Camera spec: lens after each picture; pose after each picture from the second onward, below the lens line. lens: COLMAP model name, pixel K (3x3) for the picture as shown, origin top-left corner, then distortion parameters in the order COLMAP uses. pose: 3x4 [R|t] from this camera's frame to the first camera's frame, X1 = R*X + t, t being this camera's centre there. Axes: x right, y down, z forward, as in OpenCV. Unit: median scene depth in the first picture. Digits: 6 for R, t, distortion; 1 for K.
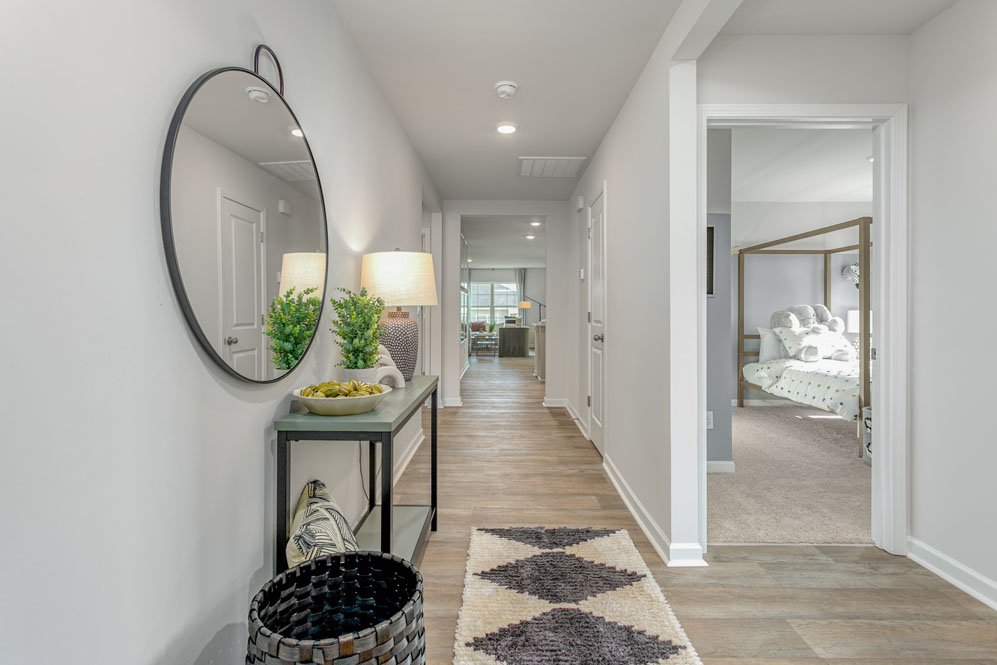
lens RADIAL K [[484.7, 0, 496.0], [0, 484.7, 311.2], [0, 0, 1]] dist [0.002670, 0.000476]
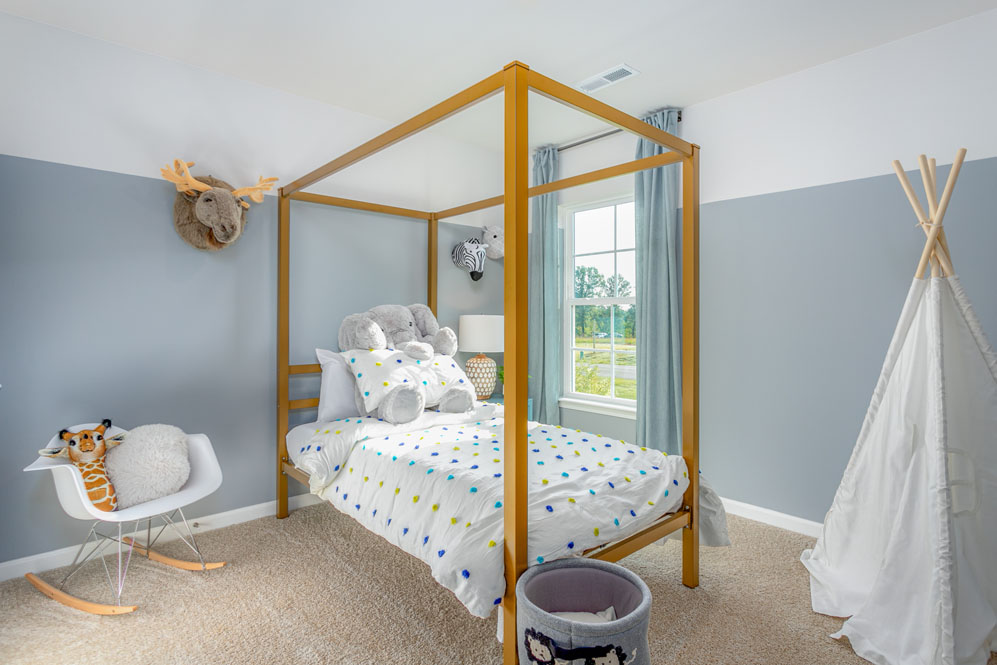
lens RADIAL K [[484.7, 0, 498.6], [0, 484.7, 324.7], [0, 0, 1]] dist [0.002670, 0.000476]
pose [[0.742180, -0.011331, 0.670104, 0.382155], [0.002015, 0.999890, 0.014676, 0.000903], [-0.670197, -0.009542, 0.742122, 0.559896]]
